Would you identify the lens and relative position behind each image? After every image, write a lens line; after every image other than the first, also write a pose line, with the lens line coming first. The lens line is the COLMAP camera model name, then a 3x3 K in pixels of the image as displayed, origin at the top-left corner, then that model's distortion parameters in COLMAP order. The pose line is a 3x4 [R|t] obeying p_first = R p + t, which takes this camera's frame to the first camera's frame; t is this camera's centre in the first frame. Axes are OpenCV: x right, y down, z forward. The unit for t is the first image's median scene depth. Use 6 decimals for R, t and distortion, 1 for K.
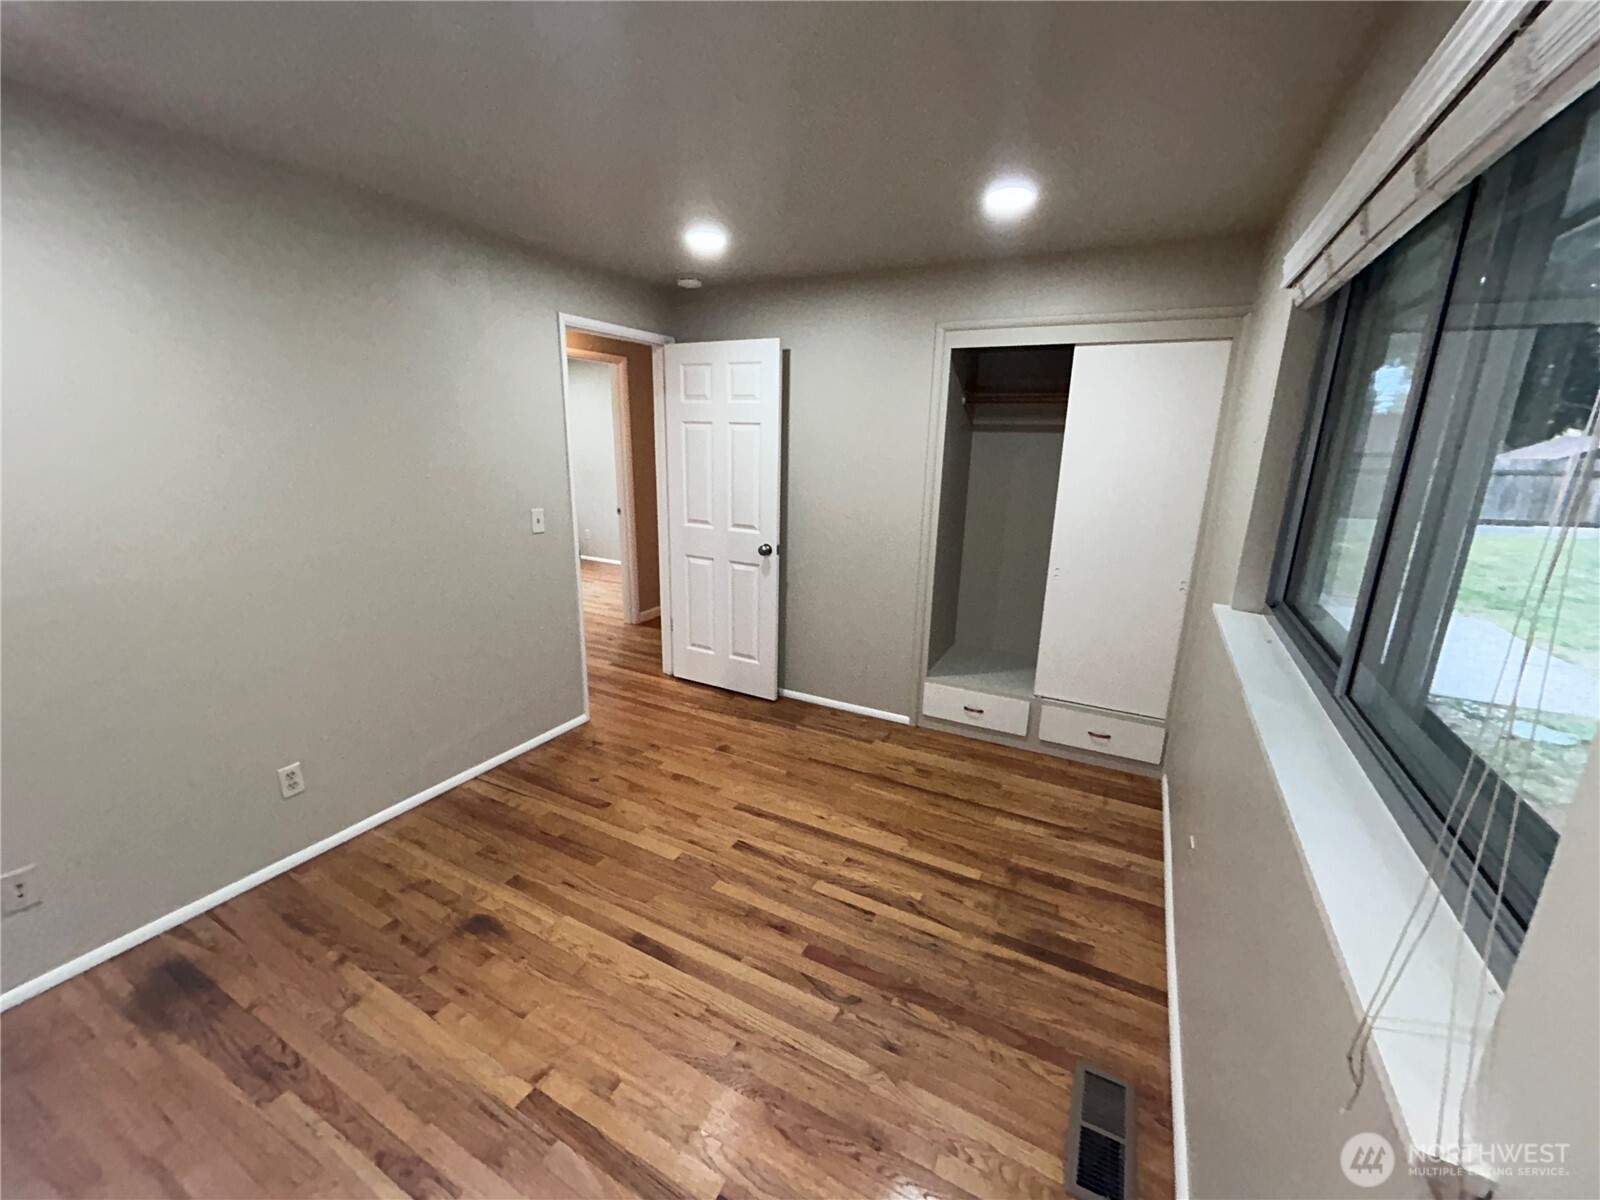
lens RADIAL K [[643.8, 0, 798.1], [0, 643.8, 600.0], [0, 0, 1]] dist [-0.001531, 0.000578]
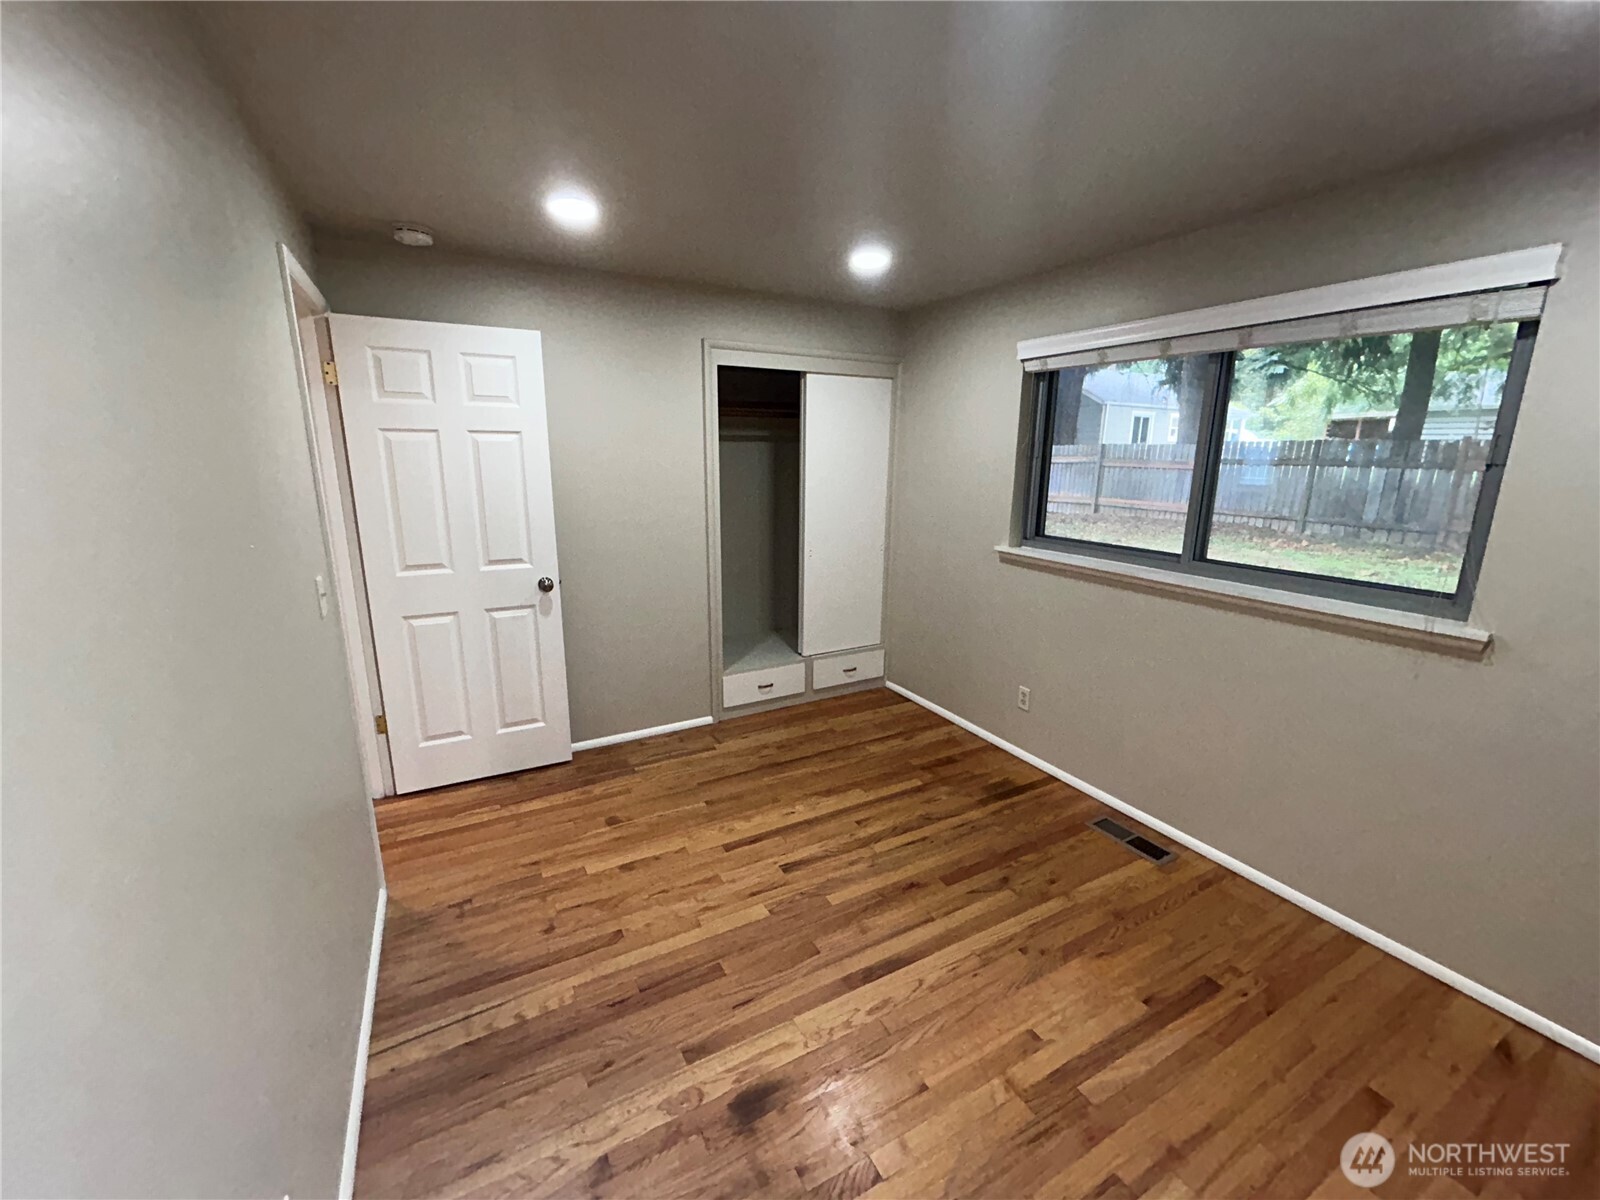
lens RADIAL K [[643.8, 0, 798.1], [0, 643.8, 600.0], [0, 0, 1]] dist [-0.001531, 0.000578]
pose [[0.555164, -0.206267, 0.805759, -0.655884], [0.213083, 0.971702, 0.101933, -0.090217], [-0.803983, 0.115104, 0.583406, 0.313503]]
